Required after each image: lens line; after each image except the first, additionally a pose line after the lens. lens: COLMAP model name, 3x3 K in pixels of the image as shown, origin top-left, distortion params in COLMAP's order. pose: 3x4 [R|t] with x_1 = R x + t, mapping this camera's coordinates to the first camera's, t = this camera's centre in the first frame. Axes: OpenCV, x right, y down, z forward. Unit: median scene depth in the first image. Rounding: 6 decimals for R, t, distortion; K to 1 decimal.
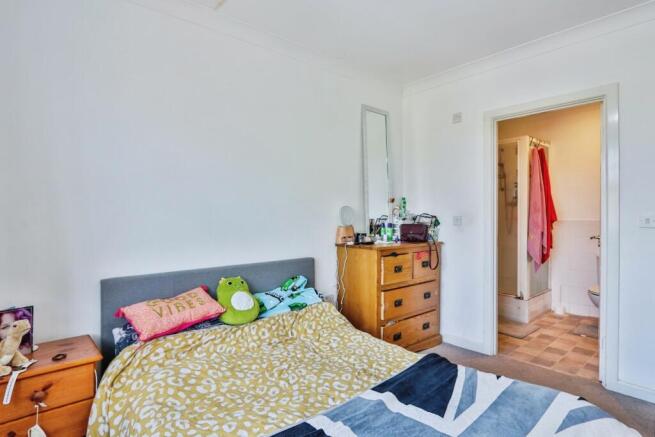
lens RADIAL K [[339.8, 0, 356.8], [0, 339.8, 217.2], [0, 0, 1]] dist [-0.017207, 0.001868]
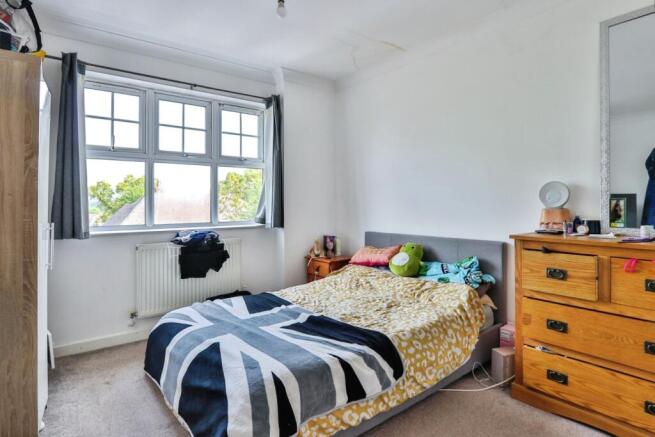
lens RADIAL K [[343.2, 0, 337.4], [0, 343.2, 205.2], [0, 0, 1]] dist [-0.019054, 0.001458]
pose [[-0.082915, -0.001634, -0.996555, 1.183775], [0.005667, 0.999982, -0.002111, 0.025663], [0.996540, -0.005822, -0.082904, 0.913738]]
